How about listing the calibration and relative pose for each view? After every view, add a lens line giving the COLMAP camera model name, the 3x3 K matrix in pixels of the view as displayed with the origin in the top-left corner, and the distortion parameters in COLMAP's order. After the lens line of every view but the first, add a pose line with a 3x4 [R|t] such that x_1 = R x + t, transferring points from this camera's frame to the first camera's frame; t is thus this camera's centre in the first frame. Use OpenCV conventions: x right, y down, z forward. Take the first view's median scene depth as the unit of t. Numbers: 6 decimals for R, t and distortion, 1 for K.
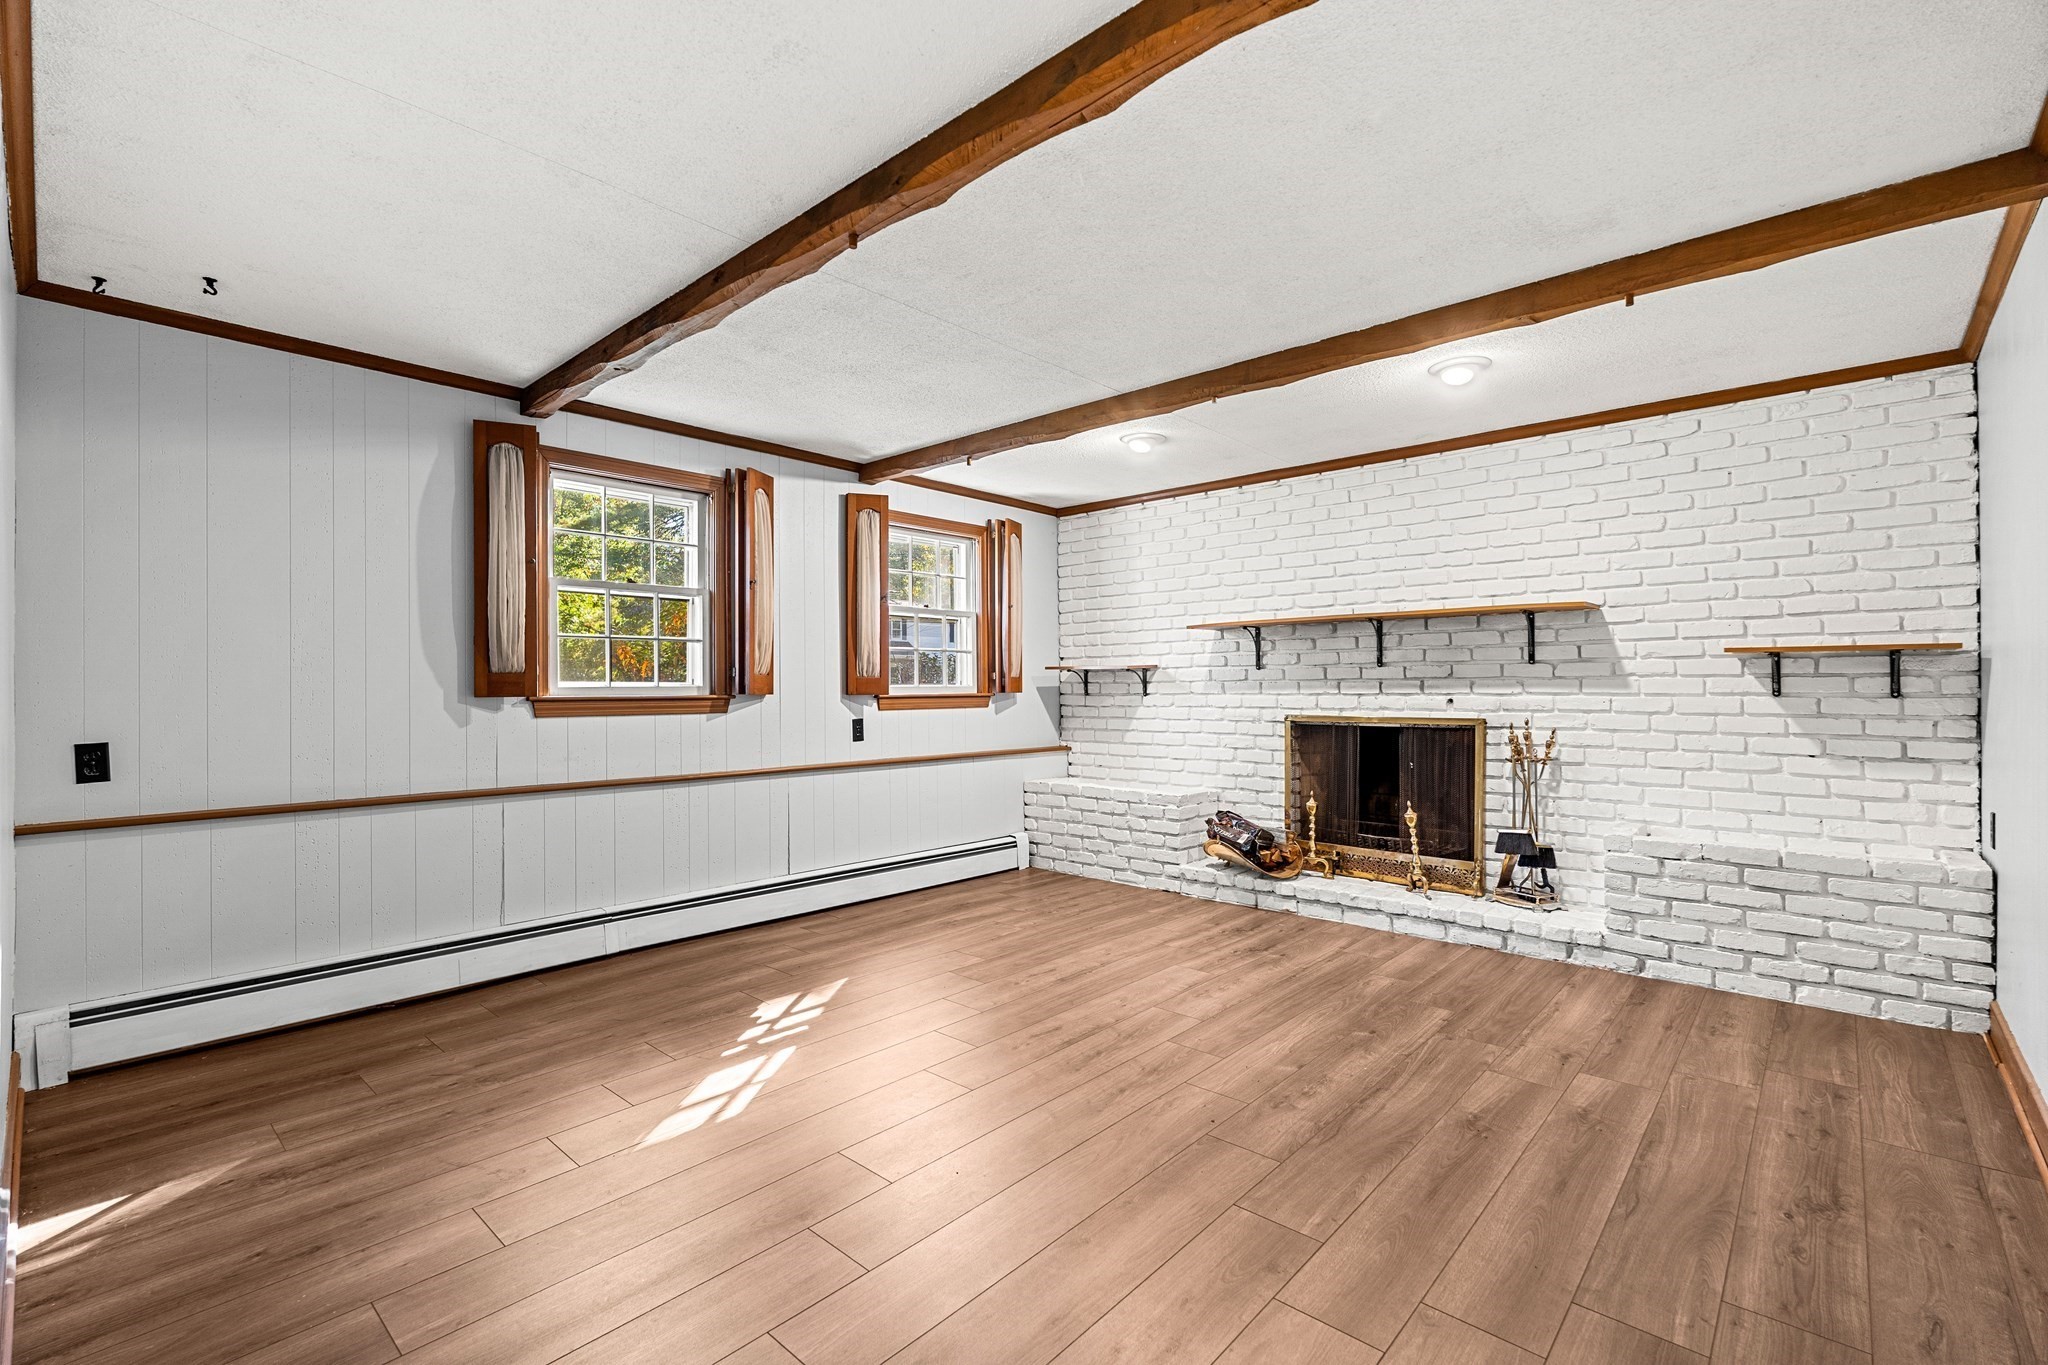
lens RADIAL K [[899.9, 0, 1020.8], [0, 899.9, 683.3], [0, 0, 1]] dist [-0.001924, 0.000092]
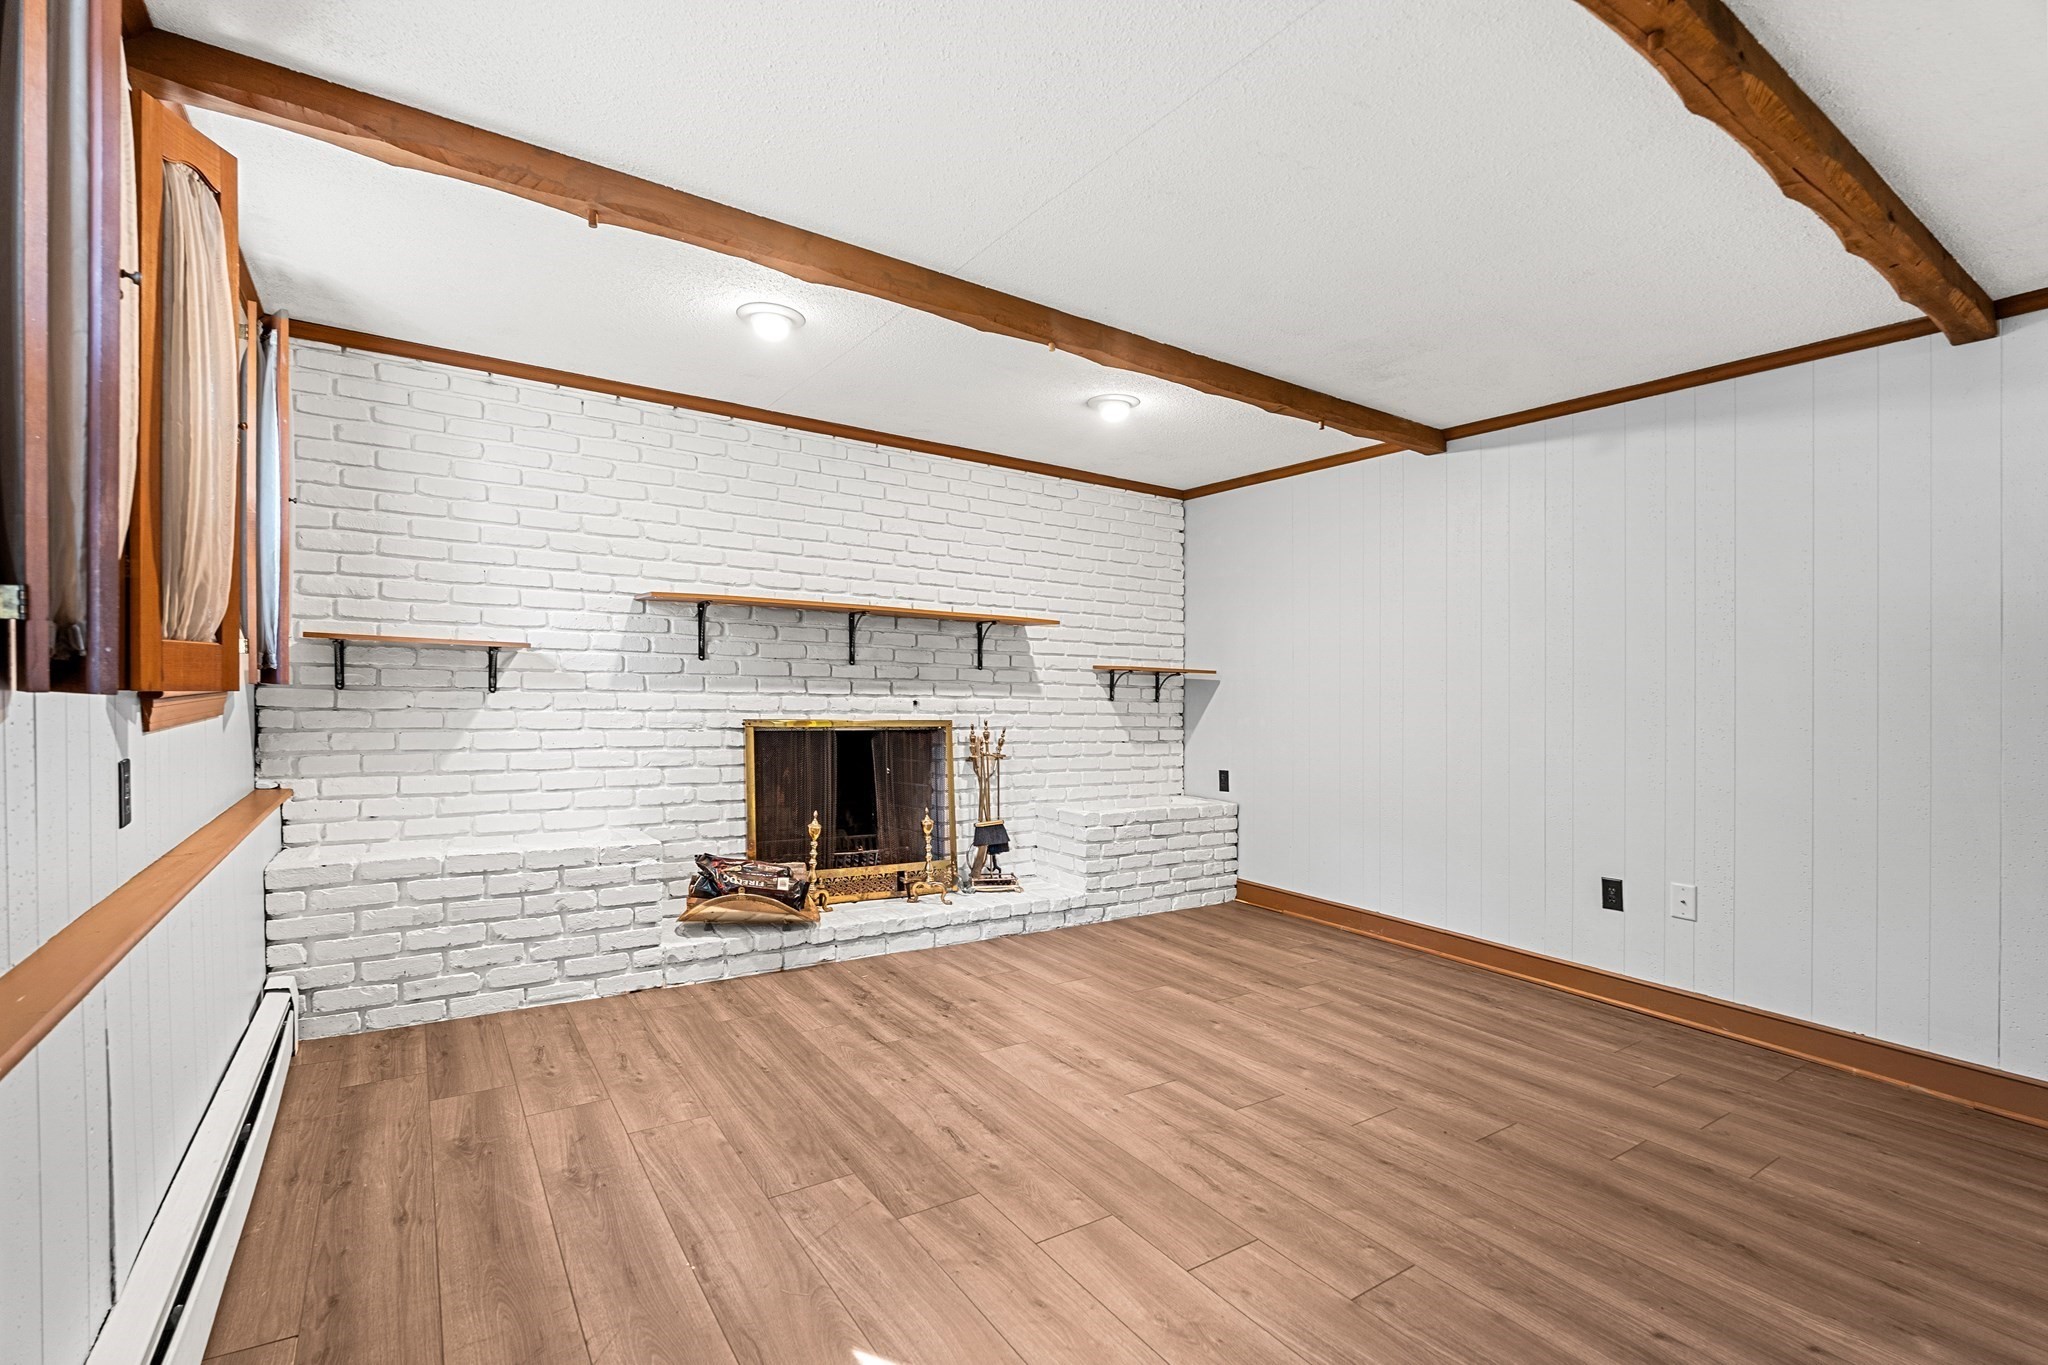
lens RADIAL K [[920.1, 0, 1021.7], [0, 920.1, 680.6], [0, 0, 1]] dist [-0.002455, 0.000292]
pose [[0.239417, 0.015373, 0.970795, -0.521660], [-0.033155, 0.999421, -0.007650, -0.001155], [-0.970350, -0.030355, 0.239789, 0.694185]]
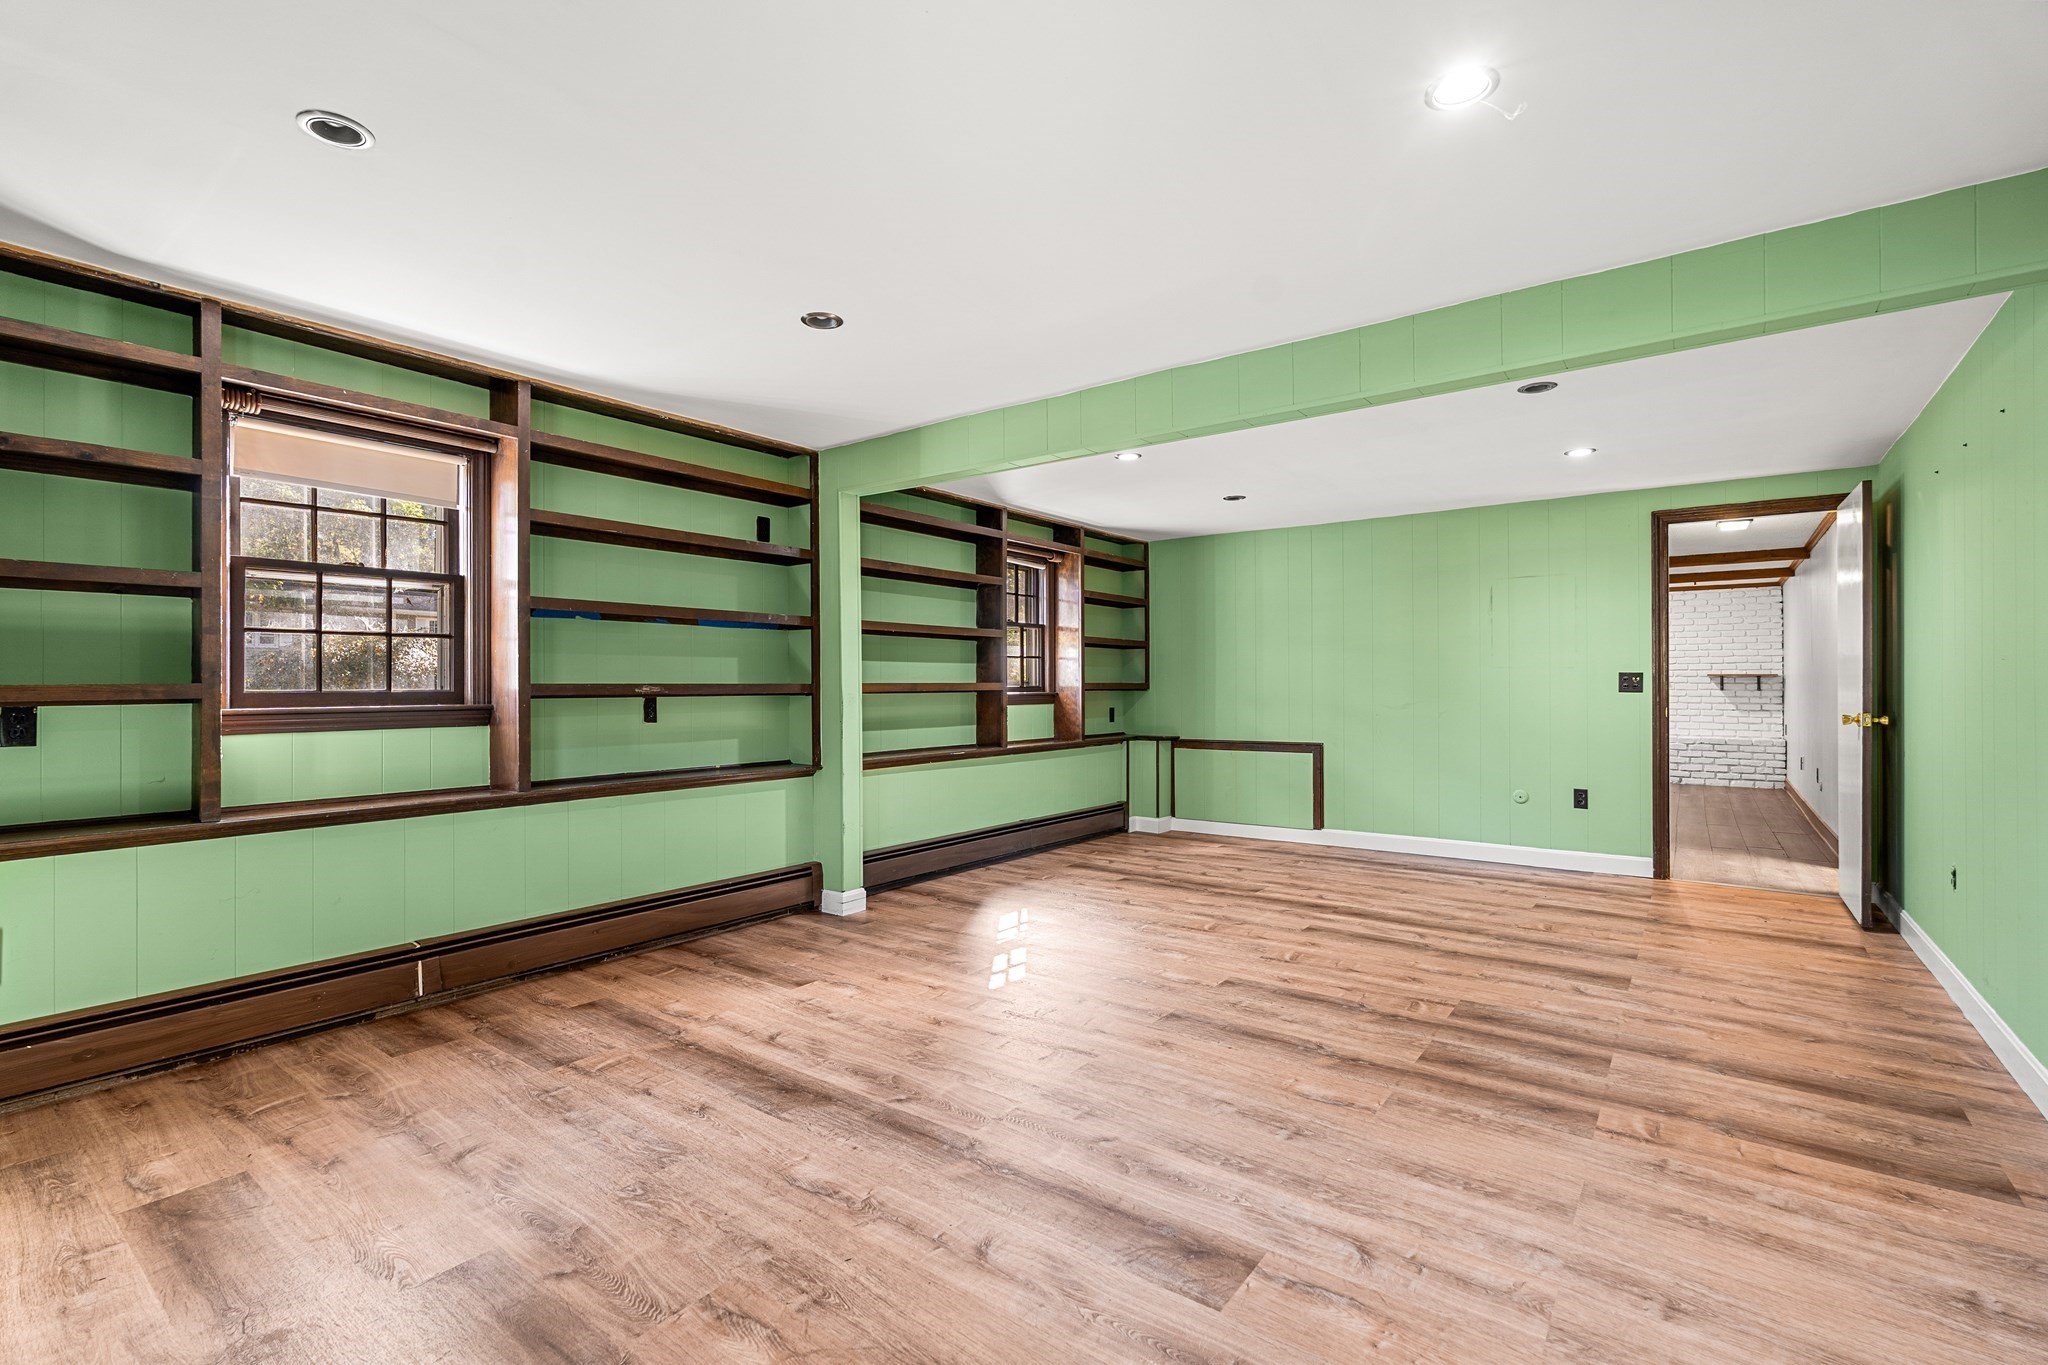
lens RADIAL K [[899.9, 0, 1020.8], [0, 899.9, 683.3], [0, 0, 1]] dist [-0.001924, 0.000092]
pose [[0.995712, 0.002510, 0.092471, -1.524070], [-0.002366, 0.999996, -0.001665, 0.001108], [-0.092474, 0.001439, 0.995714, -1.526463]]
